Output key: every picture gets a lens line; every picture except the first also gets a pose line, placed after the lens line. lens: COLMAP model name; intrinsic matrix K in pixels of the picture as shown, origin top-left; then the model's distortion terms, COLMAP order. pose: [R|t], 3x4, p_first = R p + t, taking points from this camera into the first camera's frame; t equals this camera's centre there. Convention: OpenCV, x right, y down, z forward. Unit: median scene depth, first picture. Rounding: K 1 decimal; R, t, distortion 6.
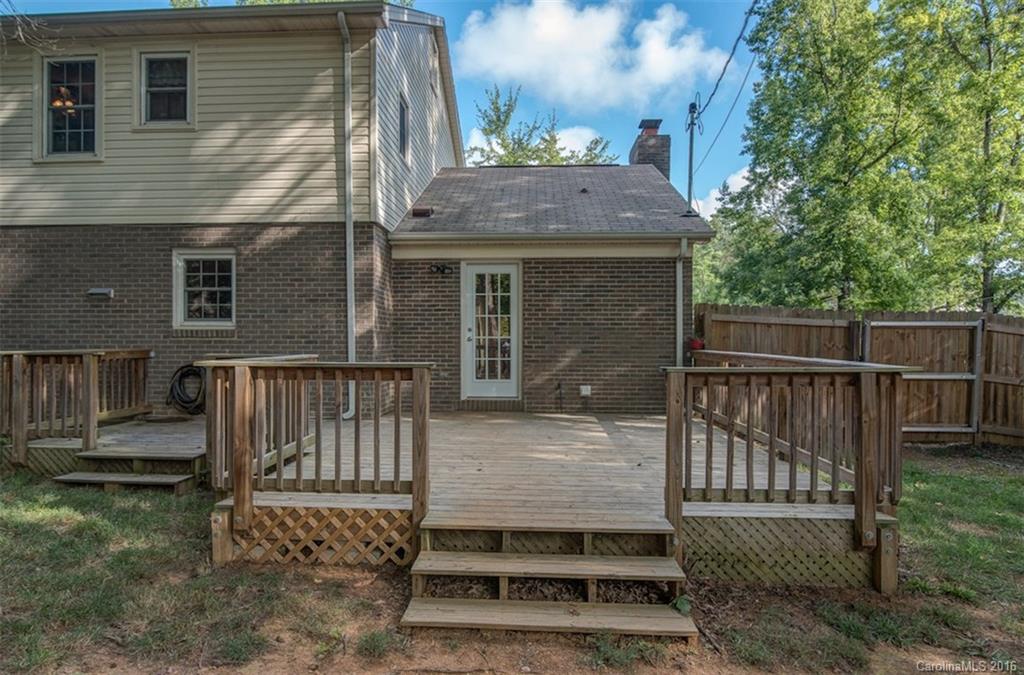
lens RADIAL K [[582.5, 0, 509.0], [0, 582.5, 344.6], [0, 0, 1]] dist [-0.006611, 0.000075]
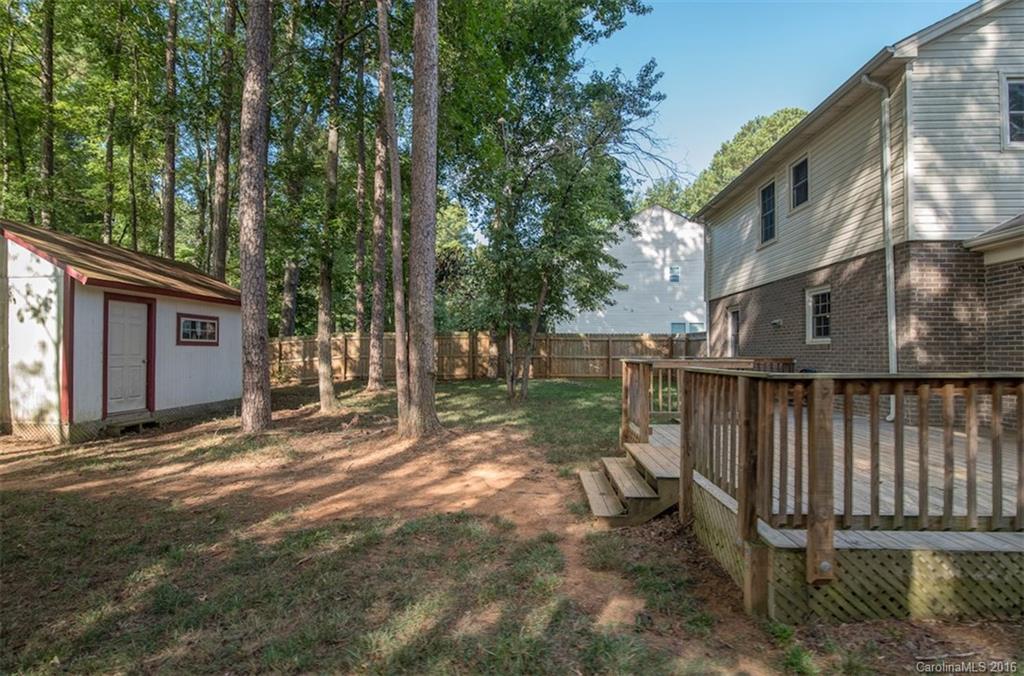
lens RADIAL K [[476.7, 0, 516.4], [0, 476.7, 343.9], [0, 0, 1]] dist [-0.015761, 0.000904]
pose [[0.014562, -0.020468, -0.999684, 0.599162], [-0.012499, 0.999709, -0.020650, 0.005933], [0.999816, 0.012796, 0.014302, 0.255014]]
